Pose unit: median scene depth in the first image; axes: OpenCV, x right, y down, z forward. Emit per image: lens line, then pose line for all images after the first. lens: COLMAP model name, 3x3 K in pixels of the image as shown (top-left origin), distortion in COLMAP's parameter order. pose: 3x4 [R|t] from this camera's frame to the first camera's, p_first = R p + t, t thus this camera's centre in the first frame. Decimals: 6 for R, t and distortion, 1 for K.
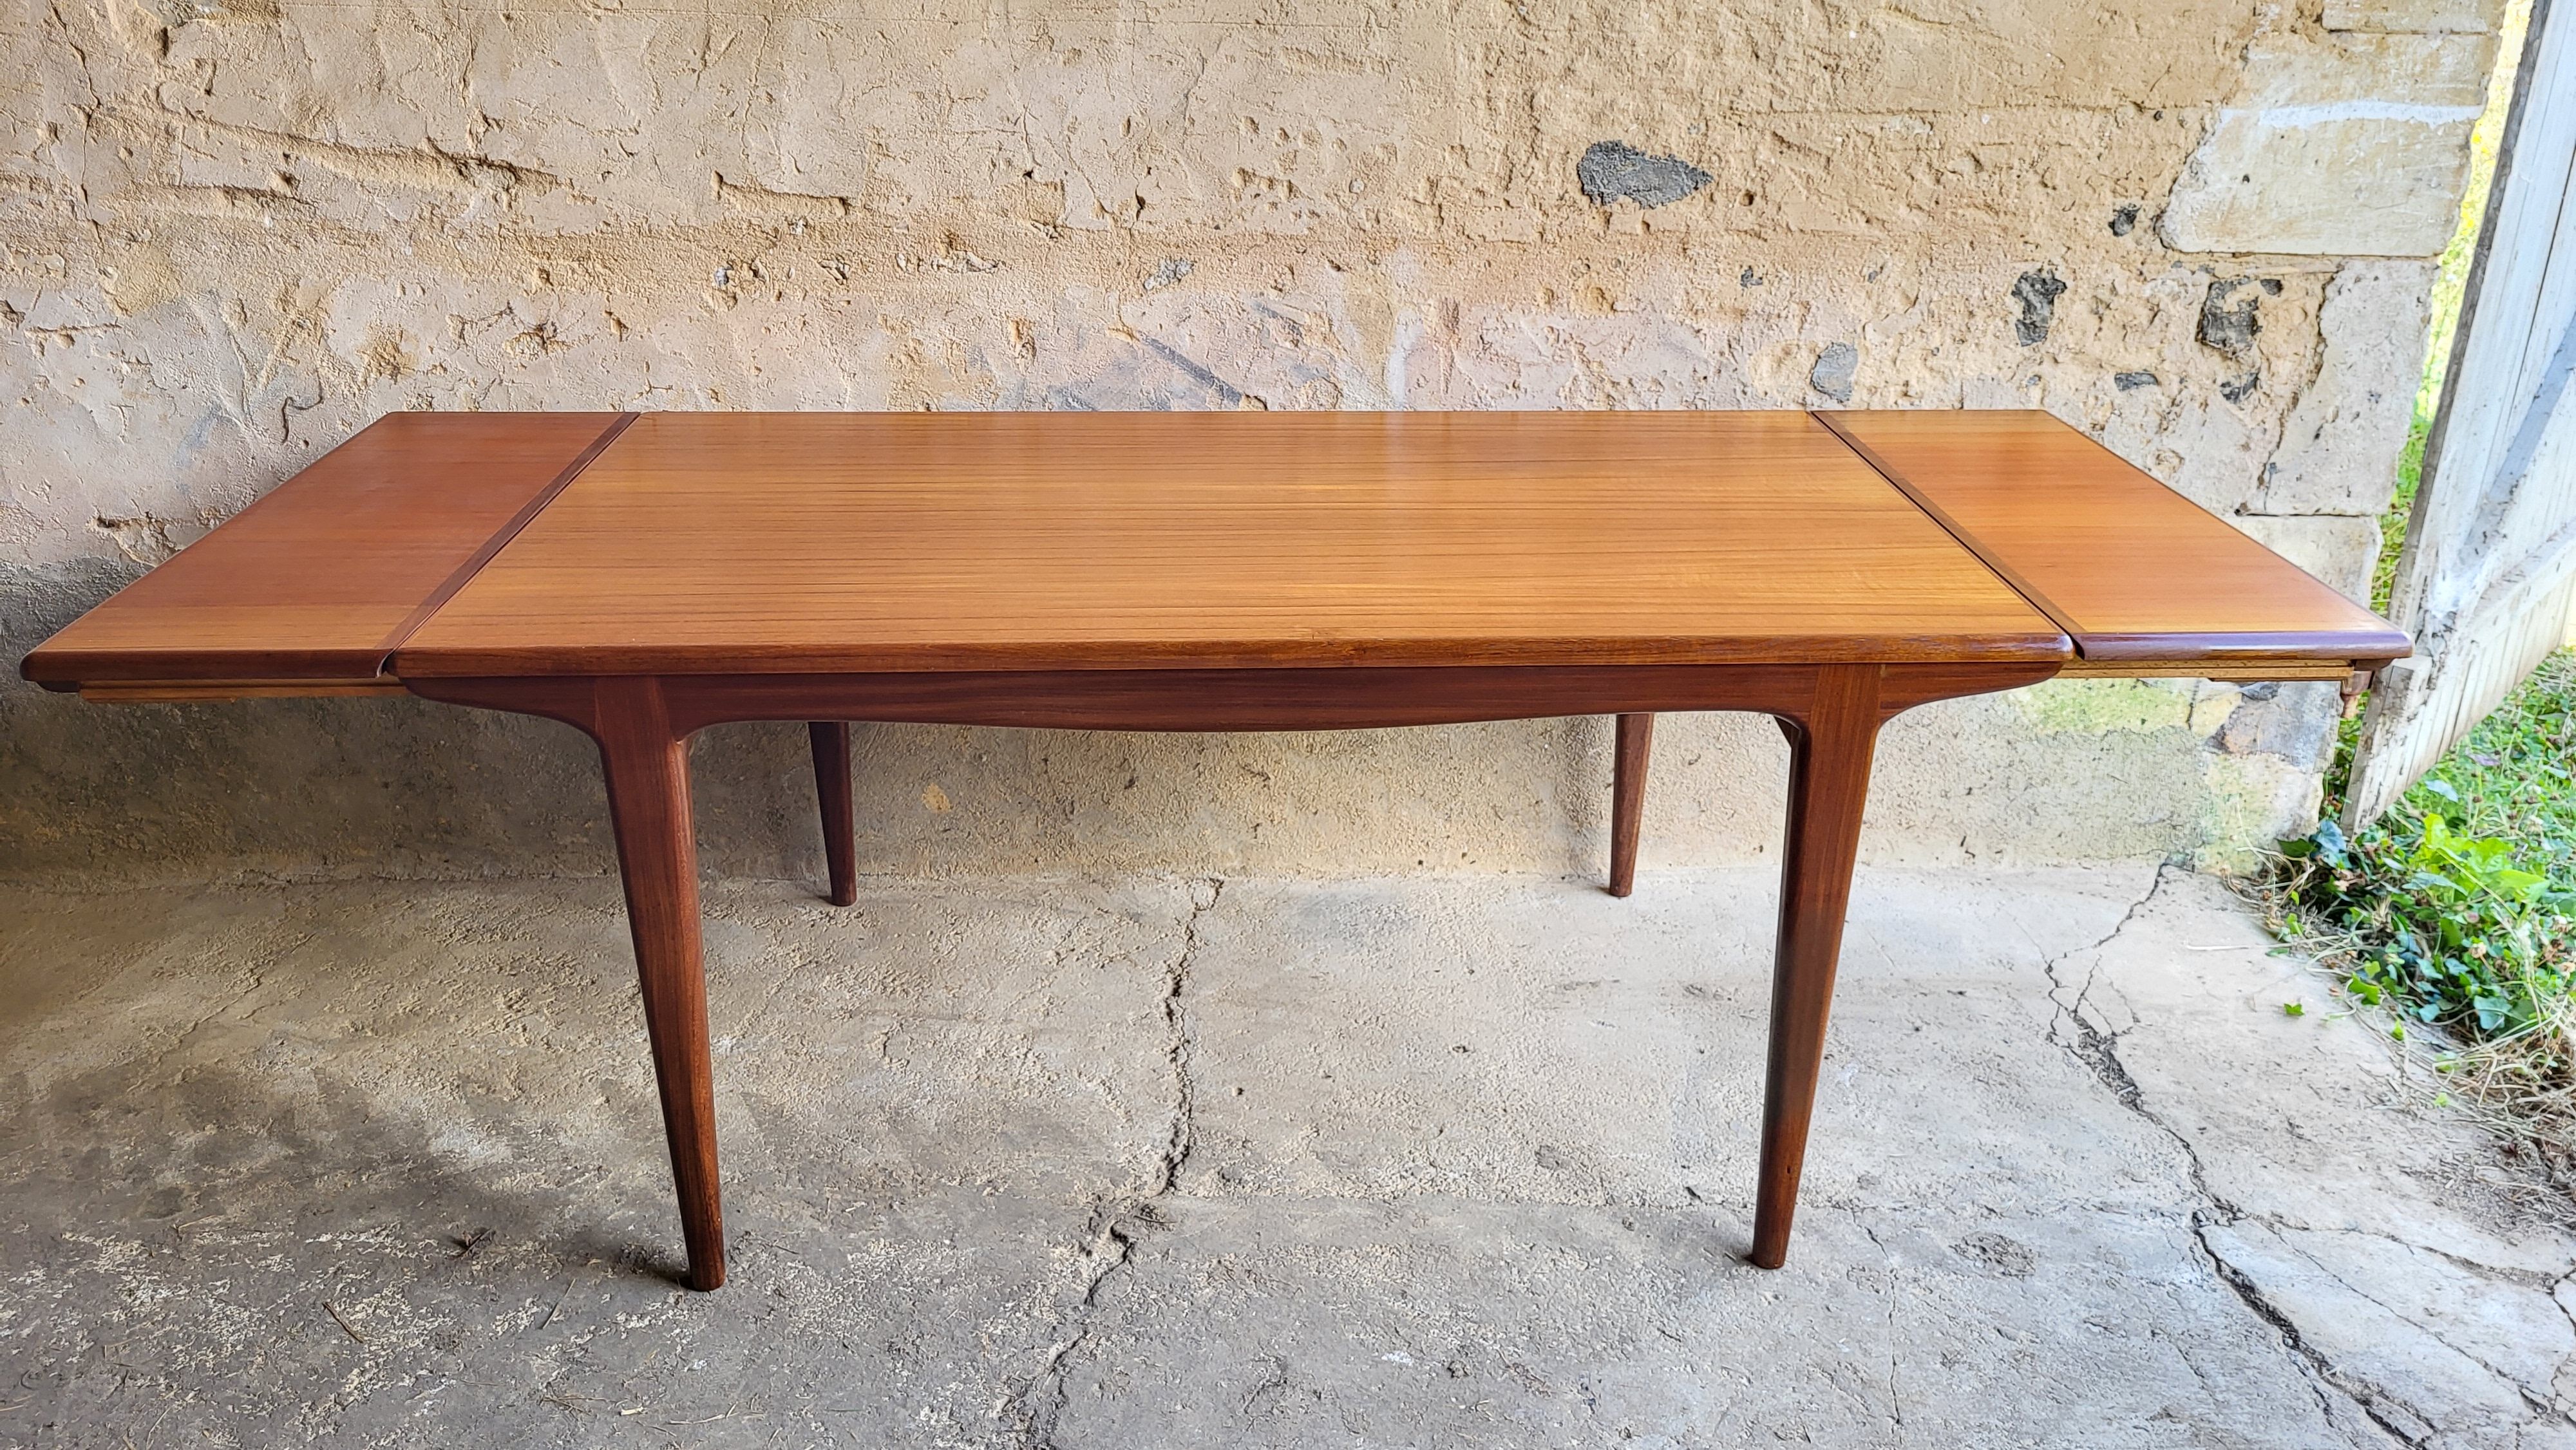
lens RADIAL K [[1977.5, 0, 1286.4], [0, 1977.5, 690.9], [0, 0, 1]] dist [0.043616, -0.041308]
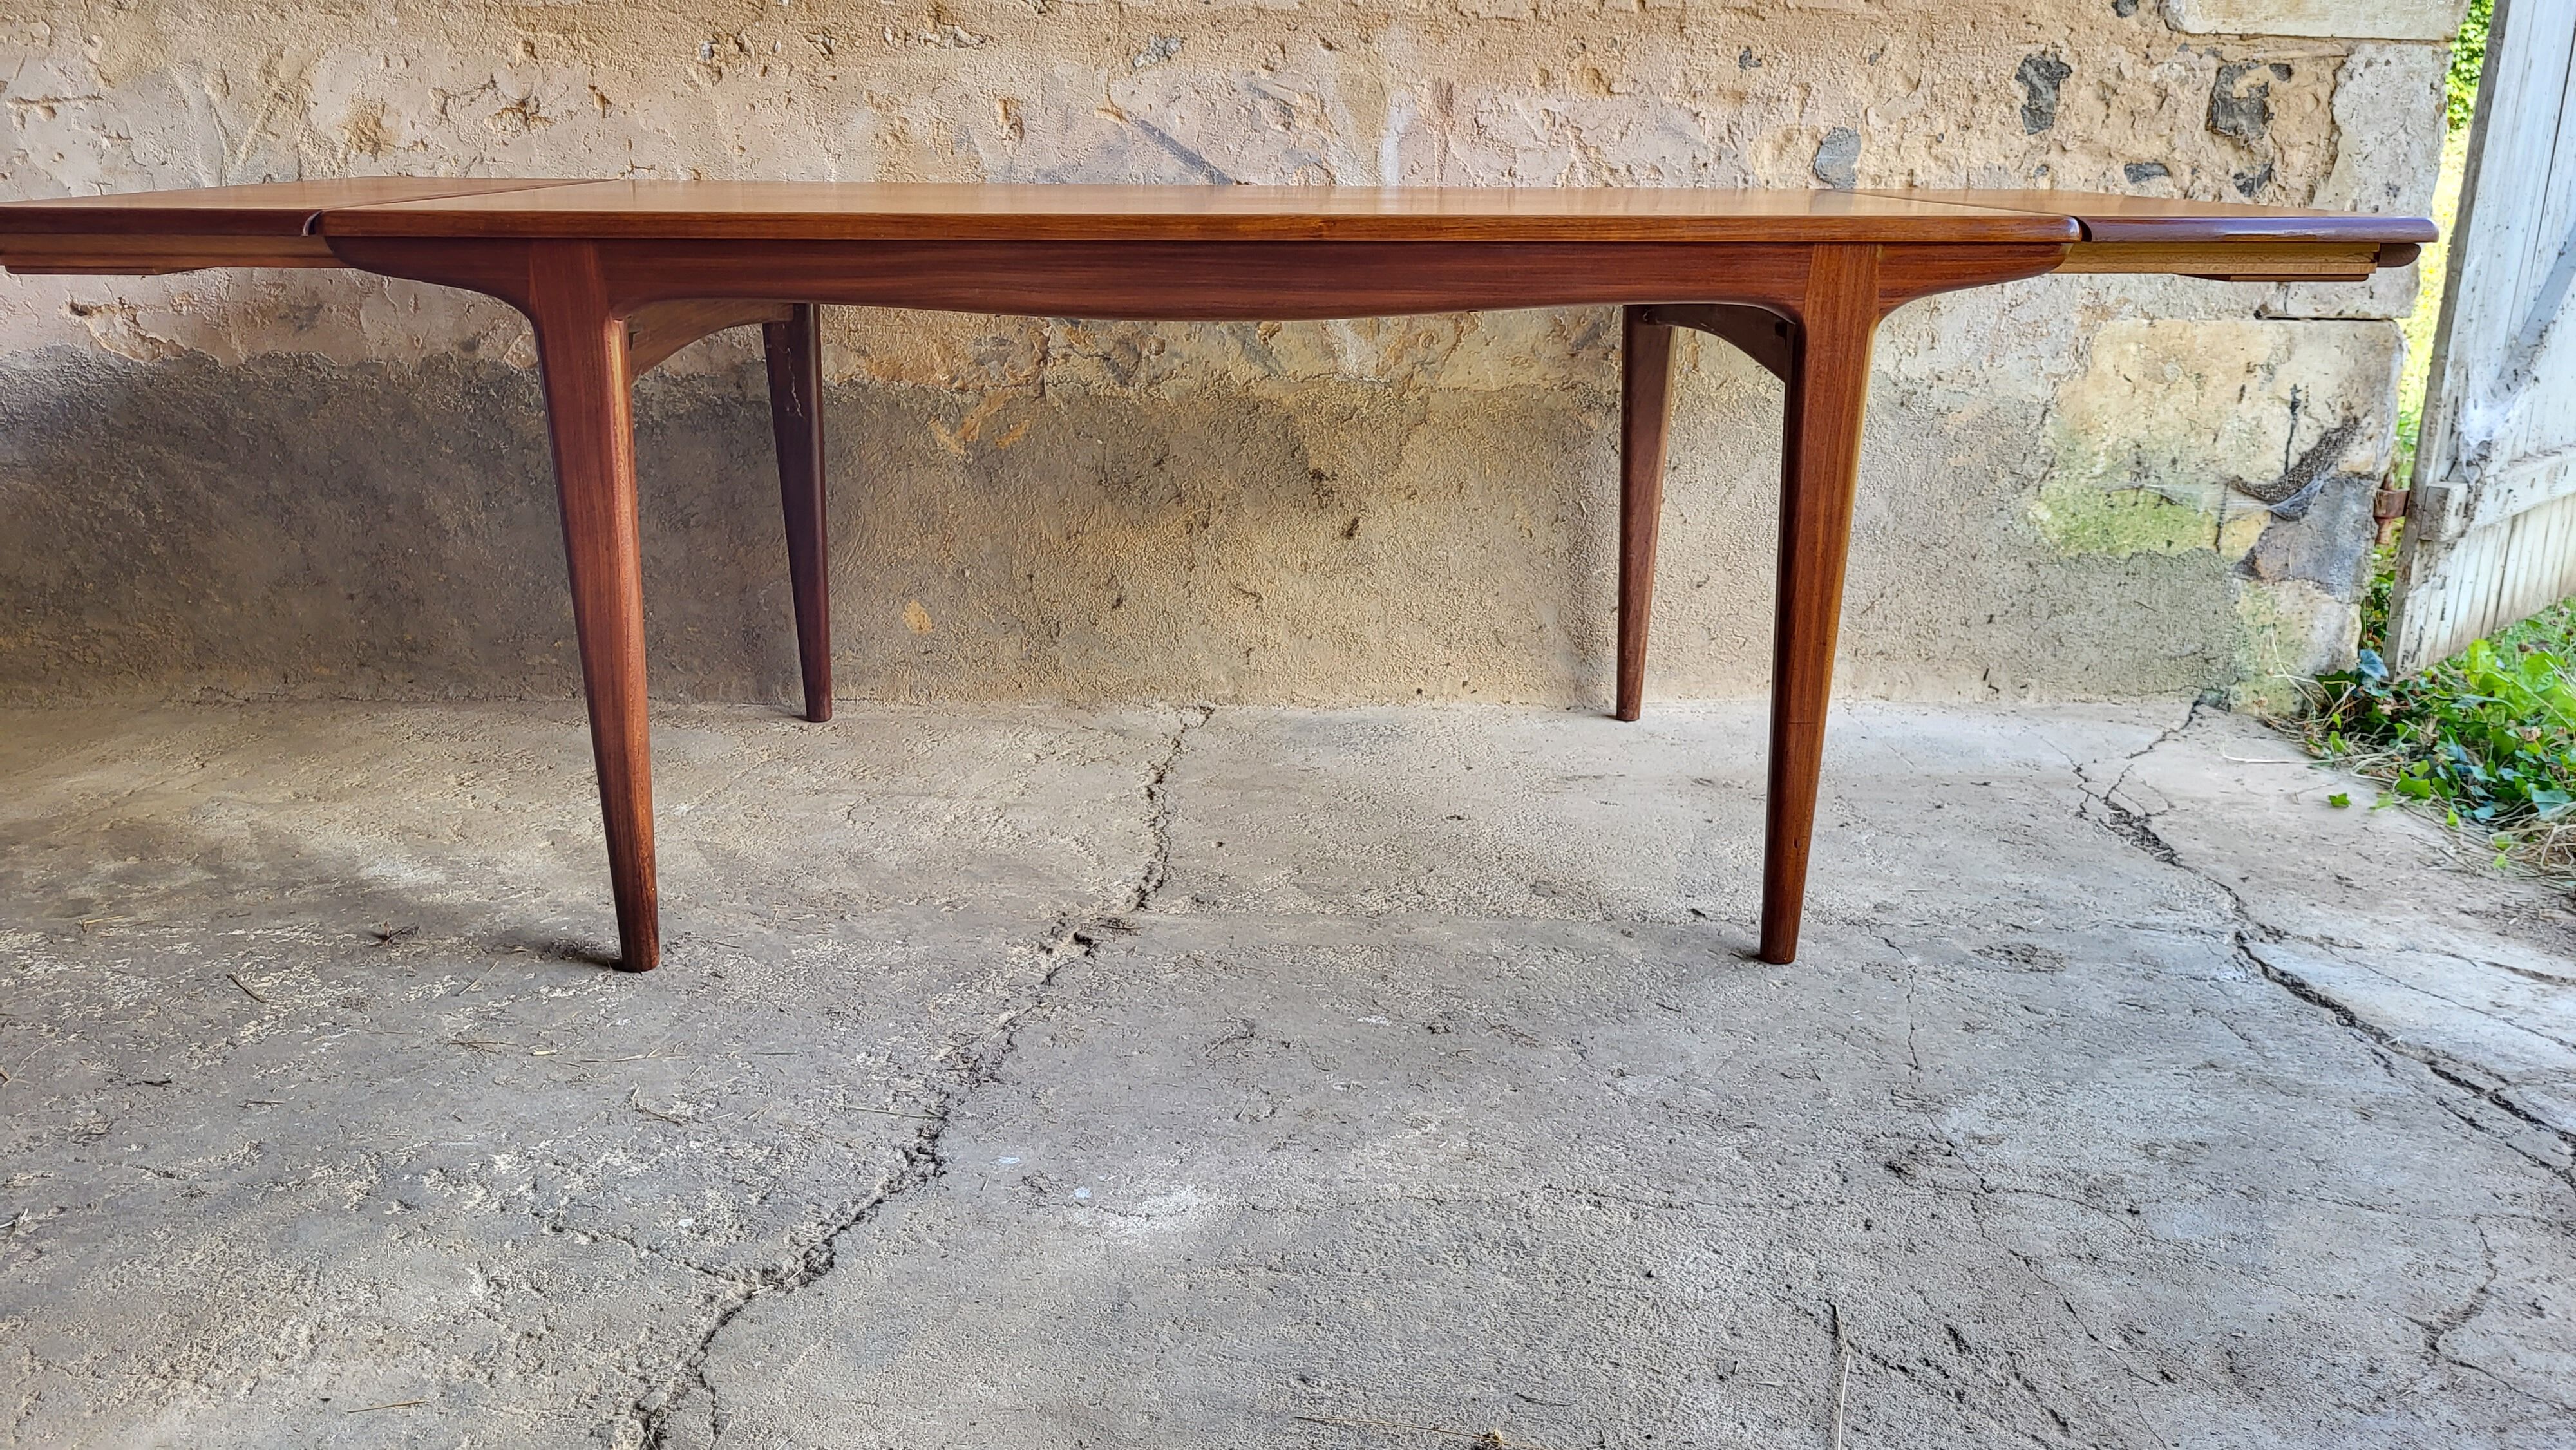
lens RADIAL K [[1977.5, 0, 1301.0], [0, 1977.5, 706.0], [0, 0, 1]] dist [0.043616, -0.041308]
pose [[0.999918, 0.002708, -0.012490, 0.025414], [-0.003978, 0.994698, -0.102761, 0.219864], [0.012146, 0.102802, 0.994628, 0.050472]]
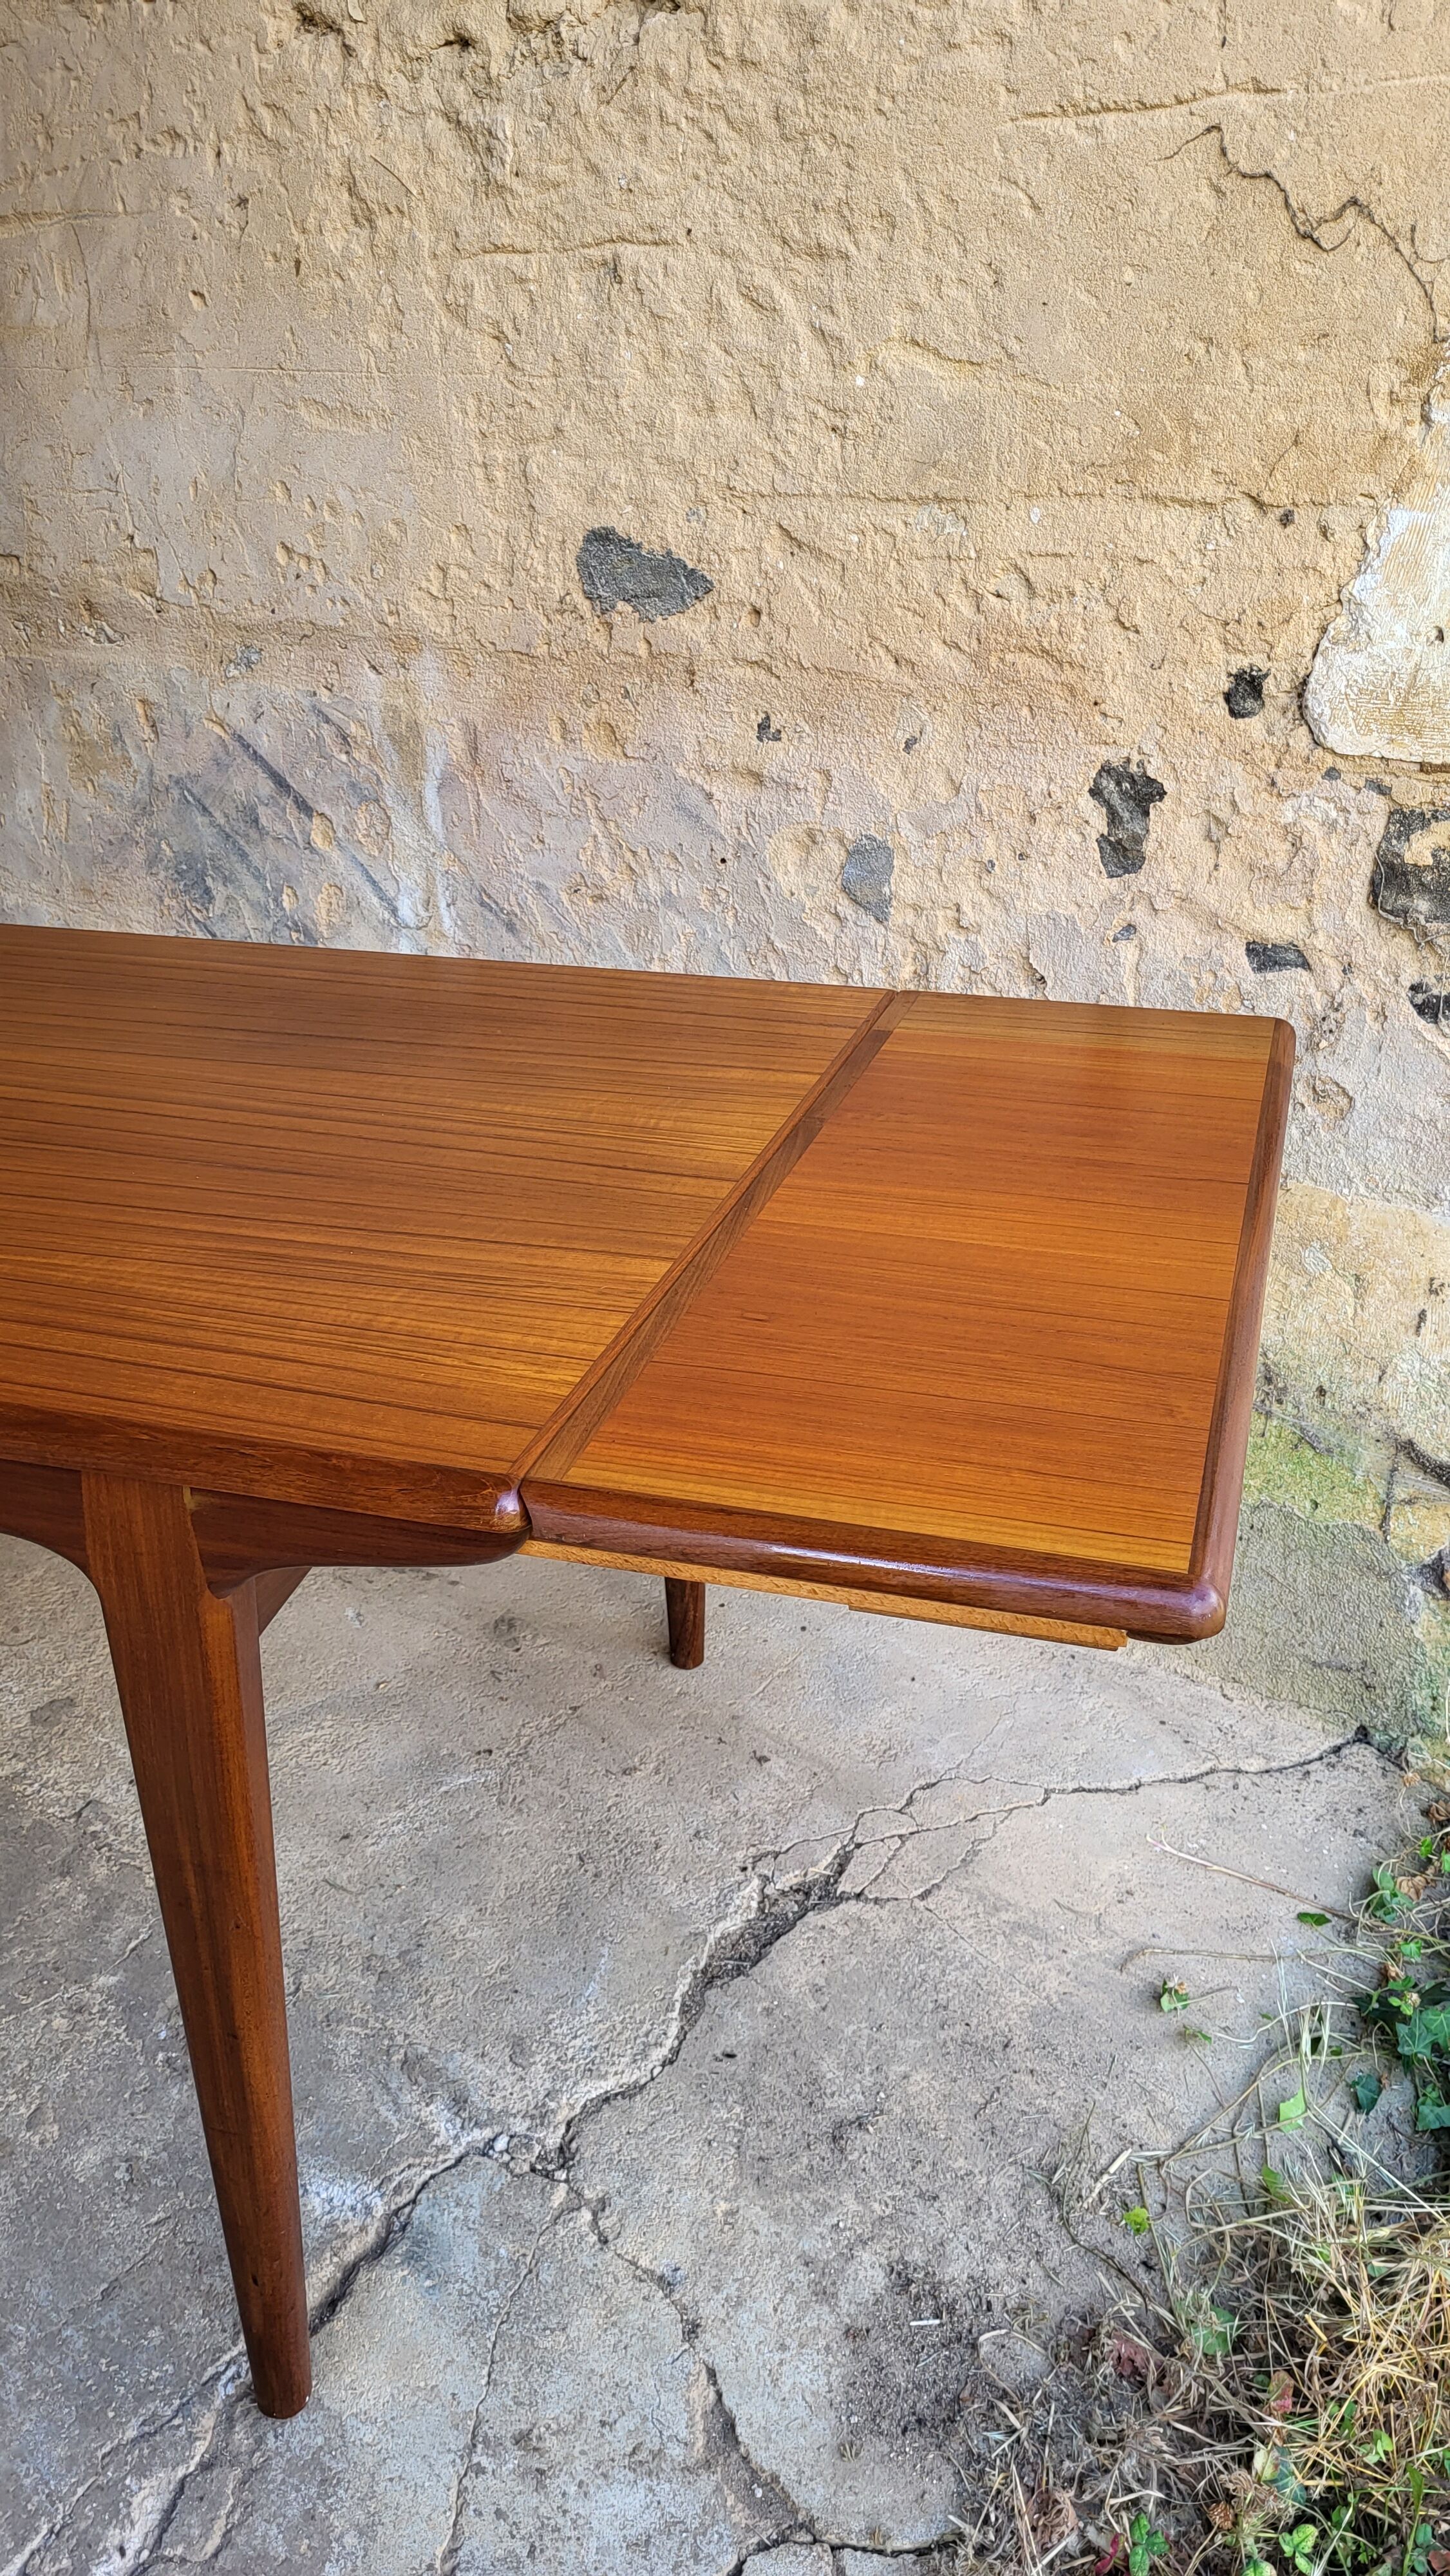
lens RADIAL K [[1977.5, 0, 758.0], [0, 1977.5, 1274.1], [0, 0, 1]] dist [0.043616, -0.041308]
pose [[0.776951, 0.249772, -0.577894, 0.724759], [-0.227661, 0.967279, 0.111990, -0.097960], [0.586957, 0.044553, 0.808392, 0.429058]]
